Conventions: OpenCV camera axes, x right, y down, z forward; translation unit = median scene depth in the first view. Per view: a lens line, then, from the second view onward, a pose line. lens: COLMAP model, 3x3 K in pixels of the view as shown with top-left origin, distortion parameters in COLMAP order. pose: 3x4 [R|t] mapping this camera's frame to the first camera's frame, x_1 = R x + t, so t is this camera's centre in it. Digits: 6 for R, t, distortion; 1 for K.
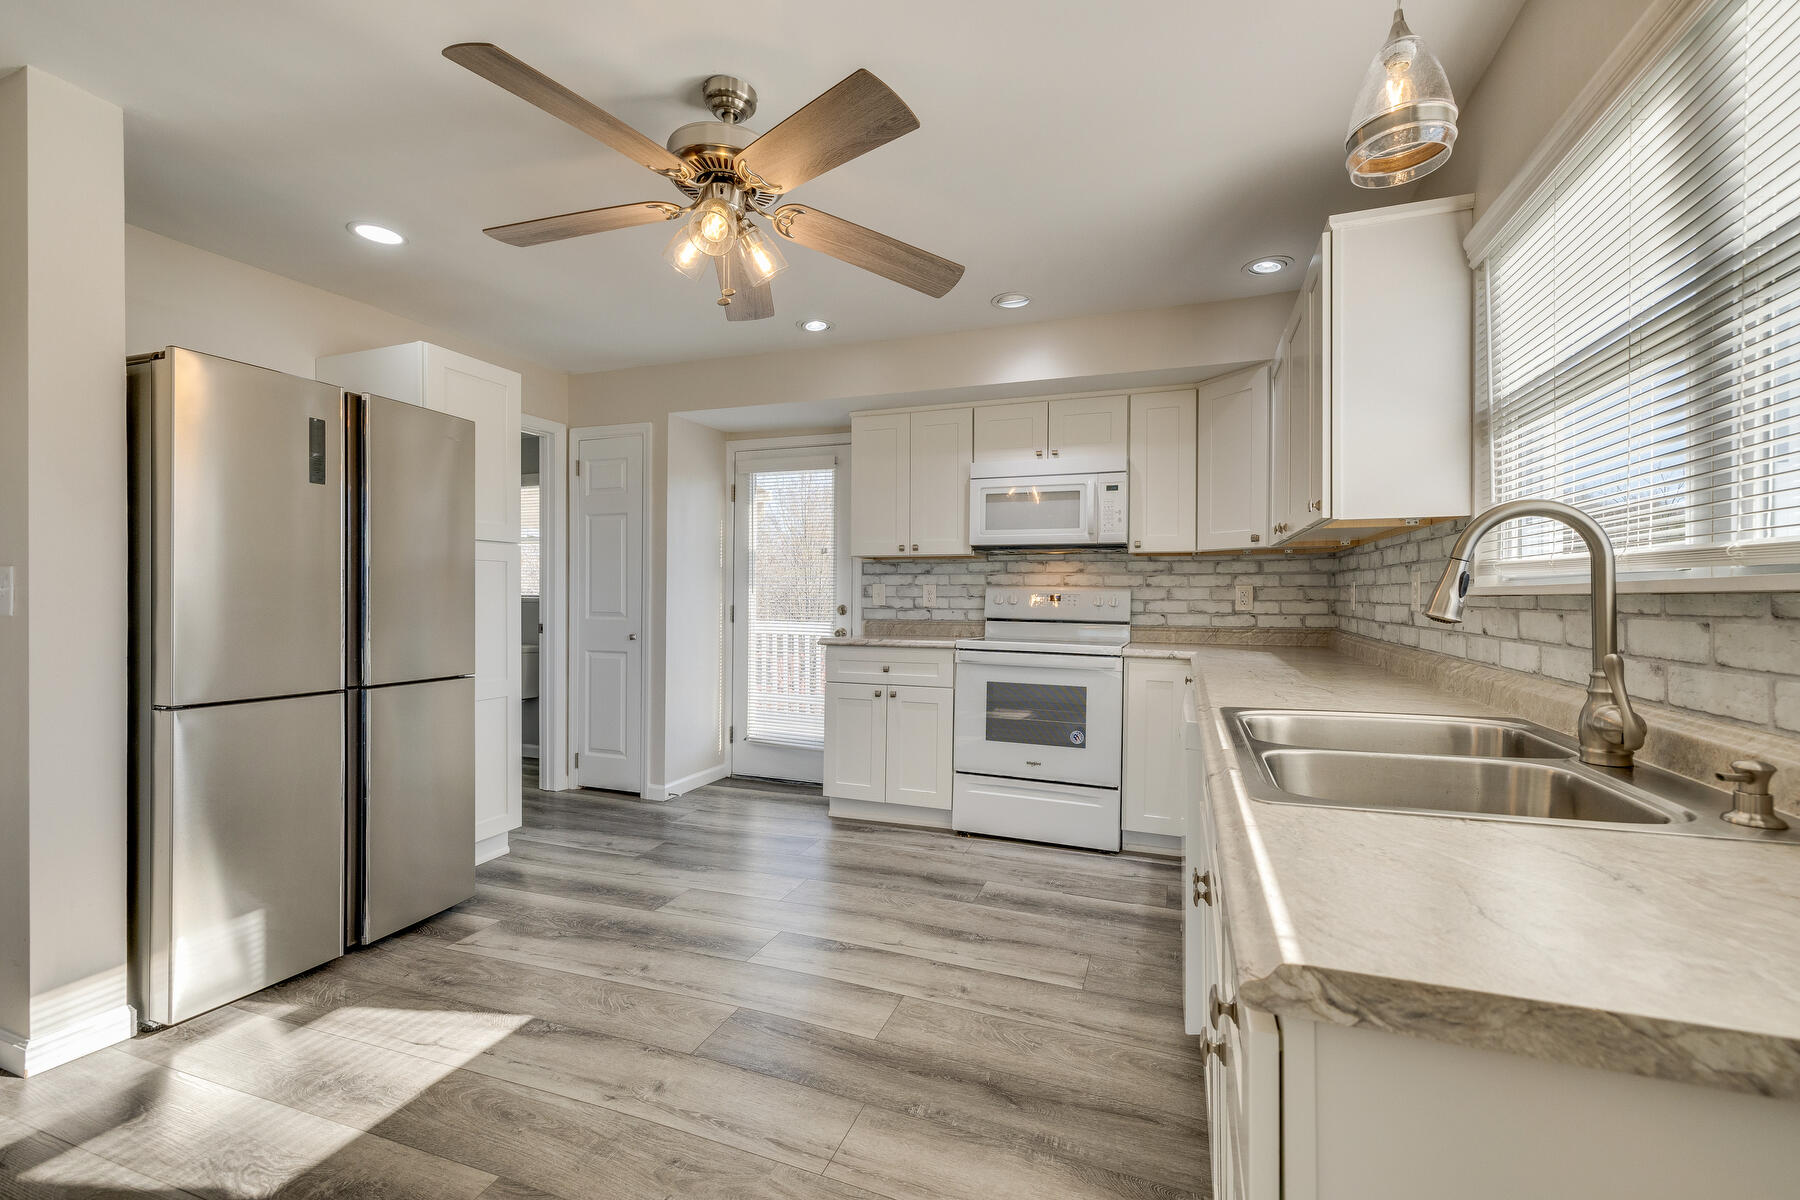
lens RADIAL K [[758.3, 0, 907.5], [0, 758.3, 593.9], [0, 0, 1]] dist [0.000668, 0.000167]
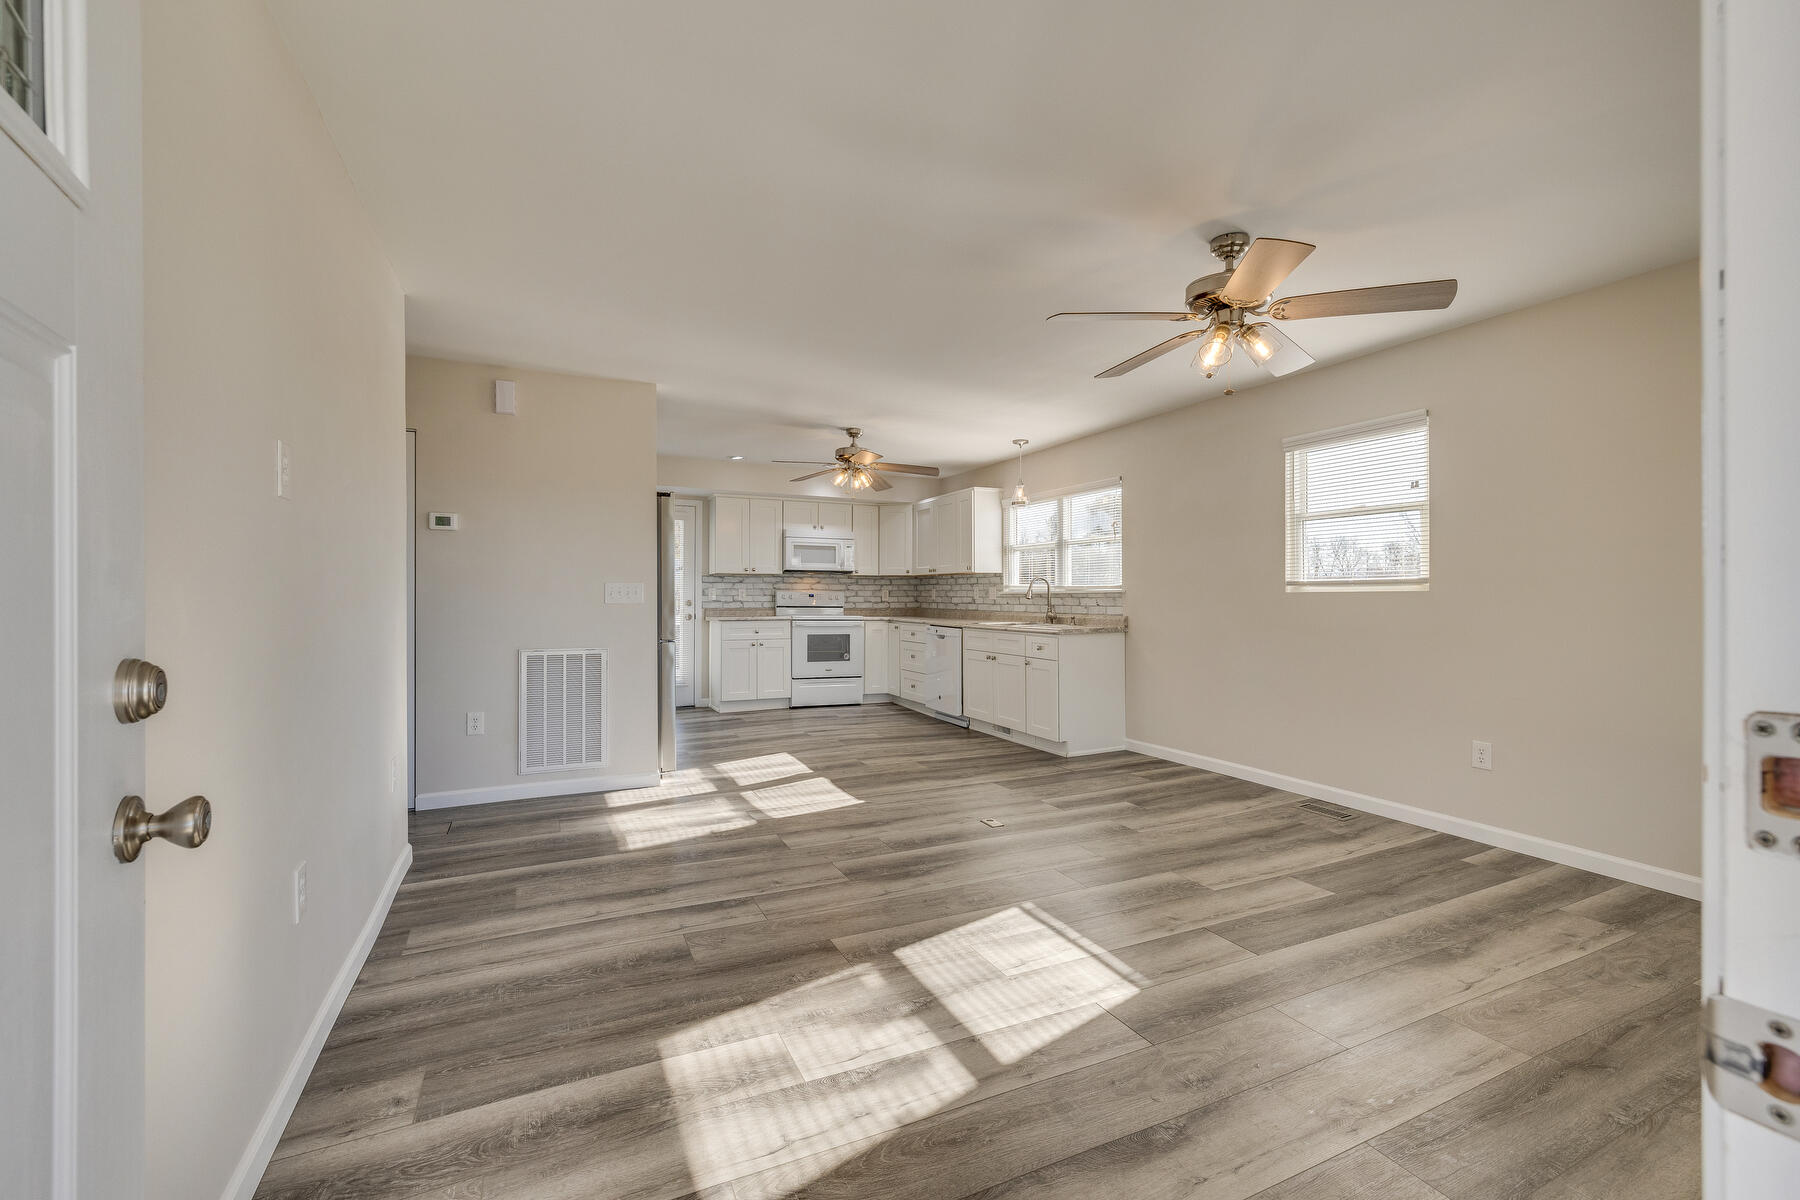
lens RADIAL K [[773.8, 0, 902.6], [0, 773.8, 588.0], [0, 0, 1]] dist [0.000790, 0.000085]
pose [[0.697031, 0.004292, 0.717028, -1.250024], [0.000390, 0.999980, -0.006365, -0.002129], [-0.717041, 0.004716, 0.697015, -0.702828]]
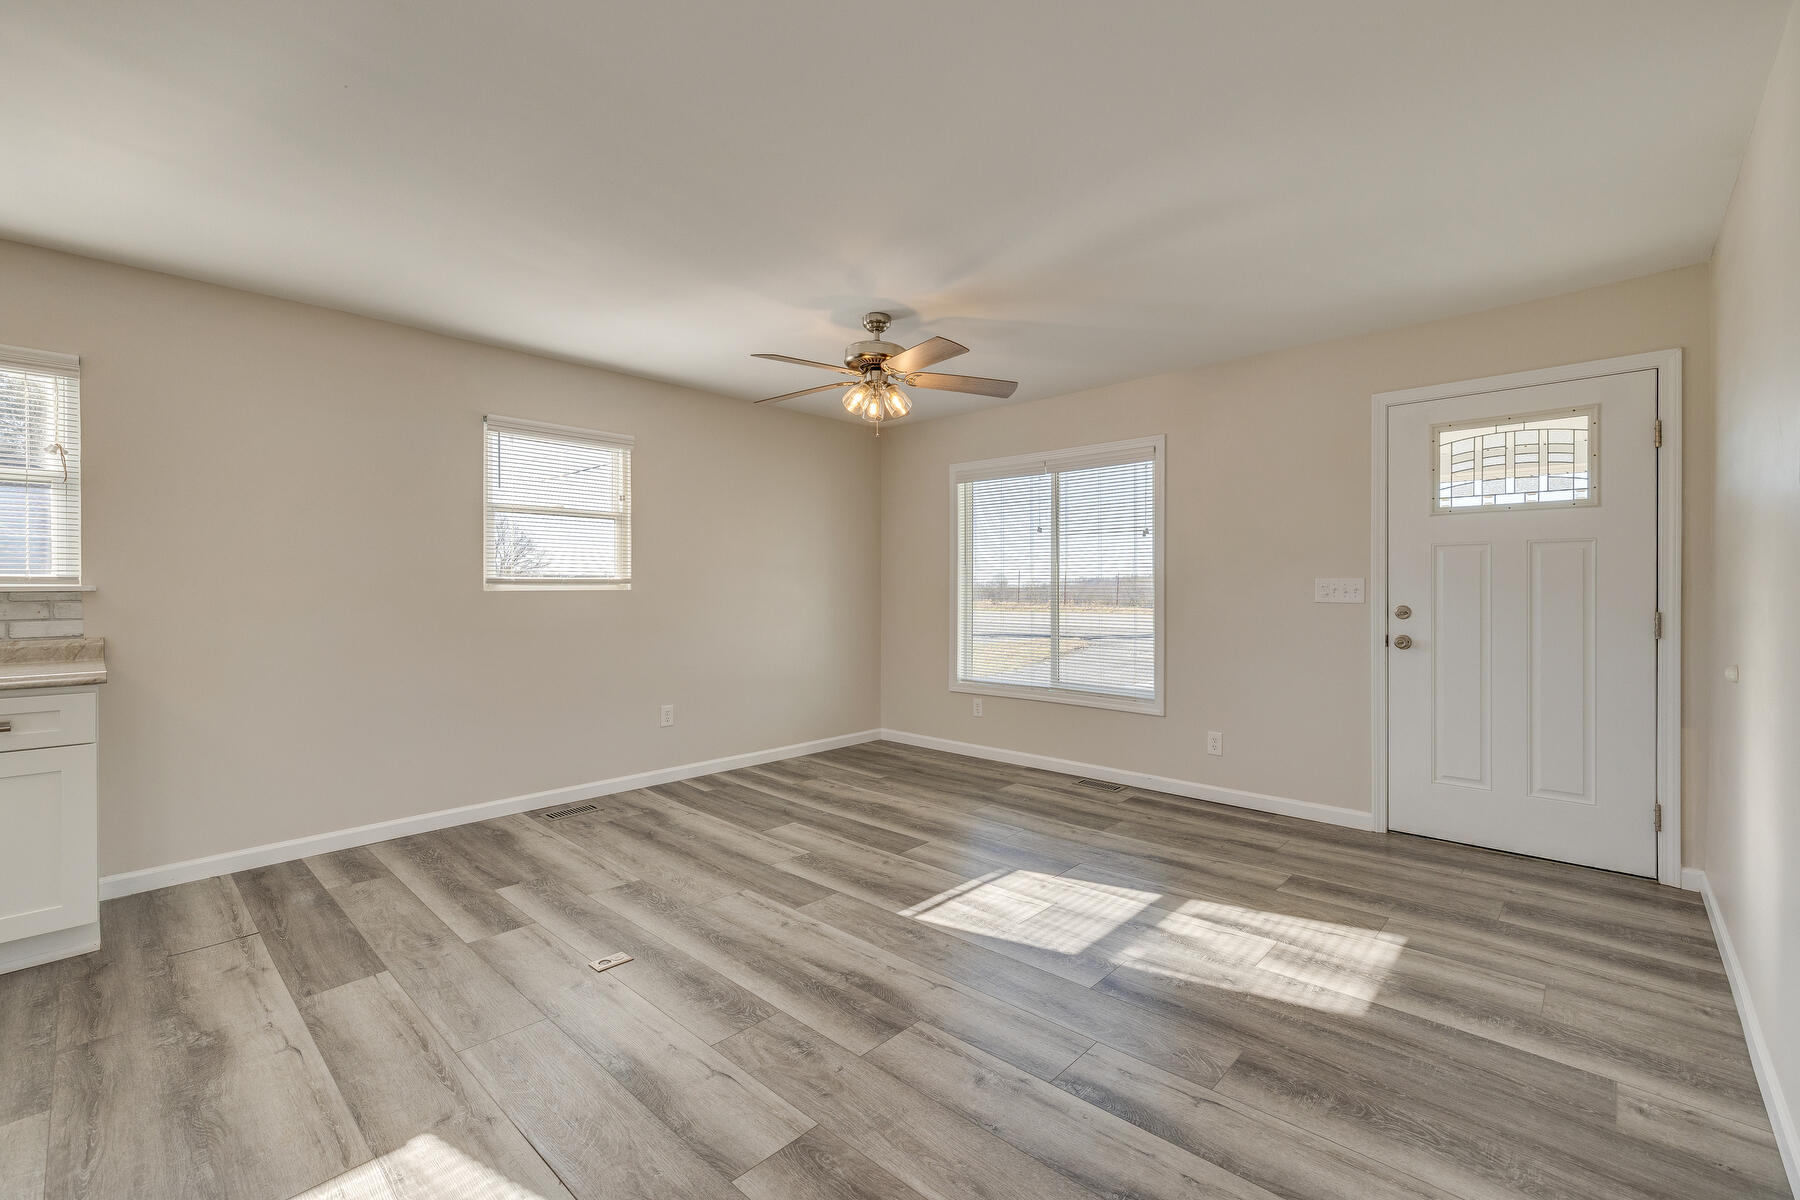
lens RADIAL K [[758.3, 0, 907.5], [0, 758.3, 593.9], [0, 0, 1]] dist [0.000668, 0.000167]
pose [[-0.922655, -0.005886, 0.385582, -0.871100], [-0.003479, 0.999970, 0.006939, -0.008581], [-0.385611, 0.005061, -0.922648, 0.505523]]
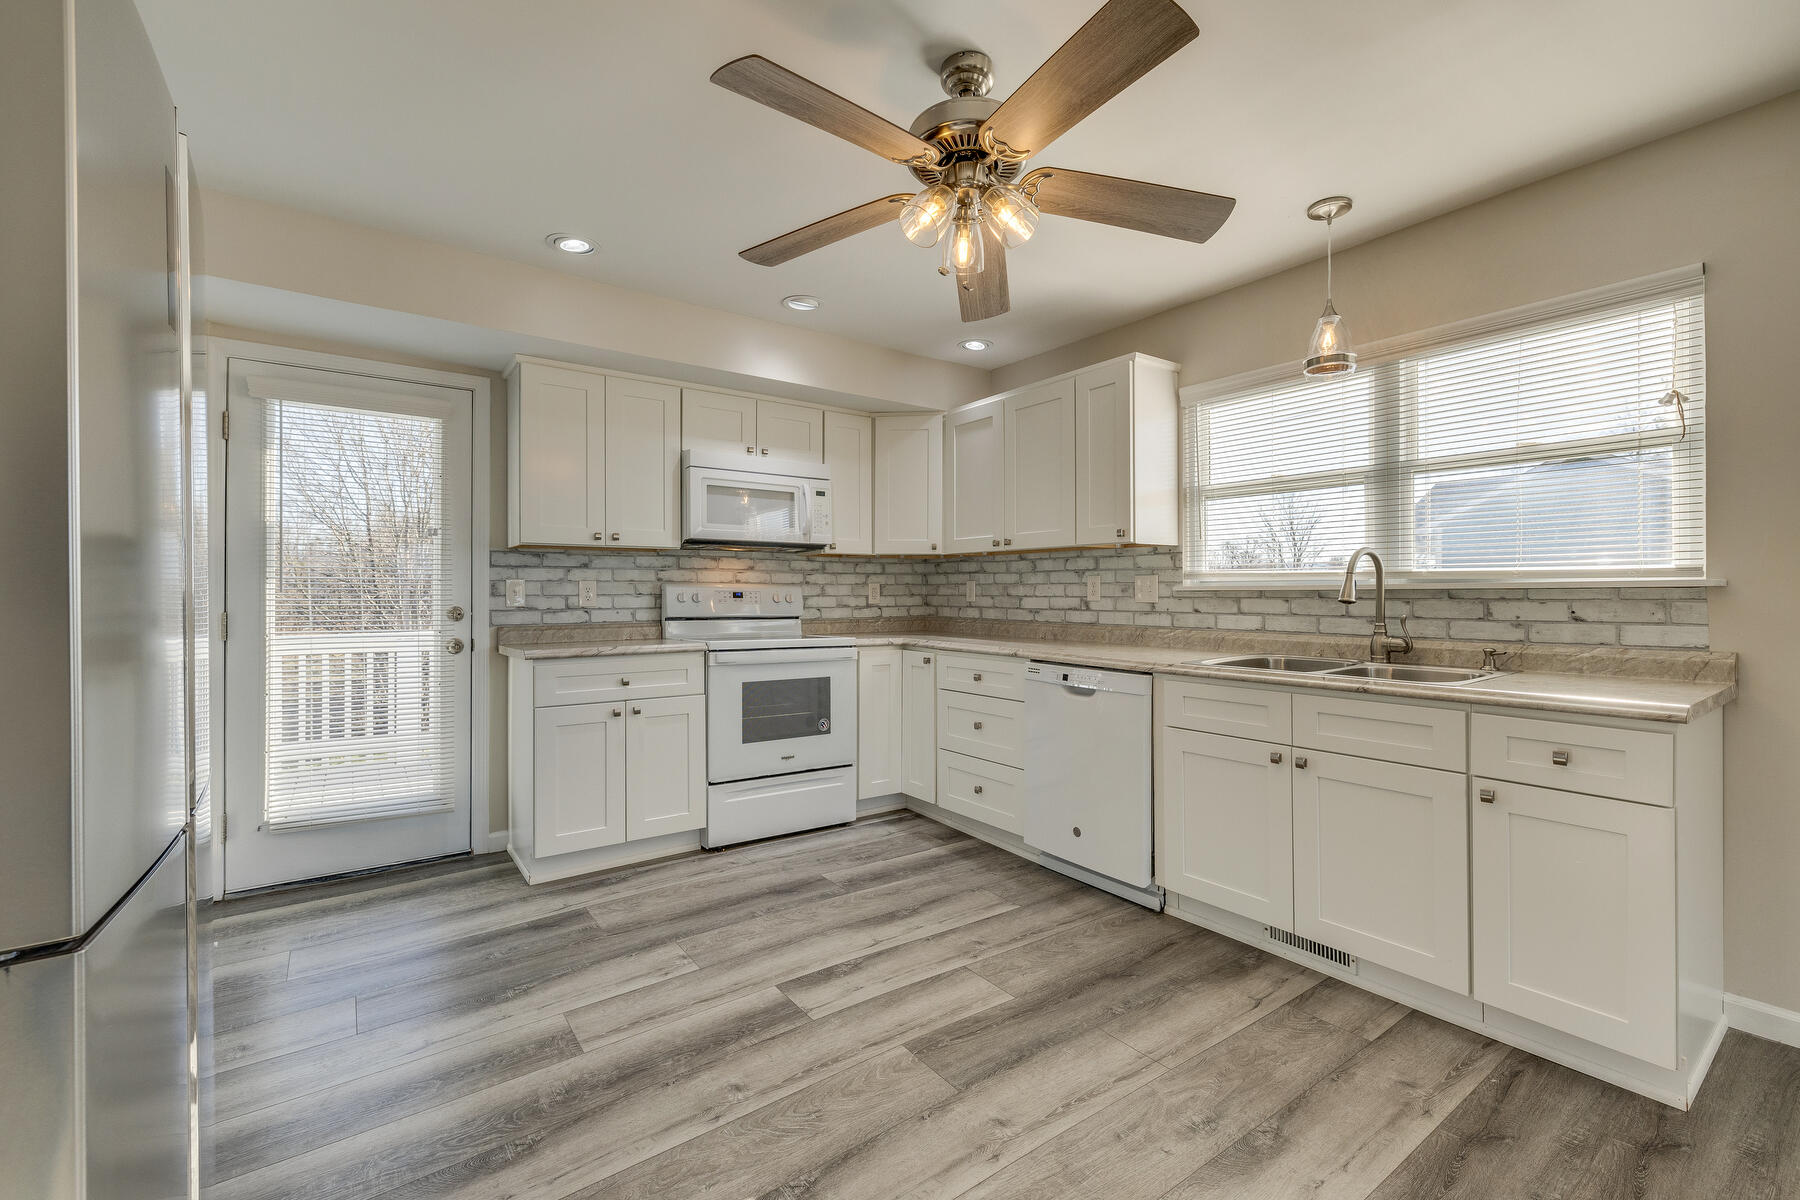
lens RADIAL K [[773.8, 0, 902.6], [0, 773.8, 588.0], [0, 0, 1]] dist [0.000790, 0.000085]
pose [[0.553583, -0.001435, 0.832793, -0.586040], [0.002913, 0.999996, -0.000213, -0.003367], [-0.832789, 0.002544, 0.553584, 0.282631]]
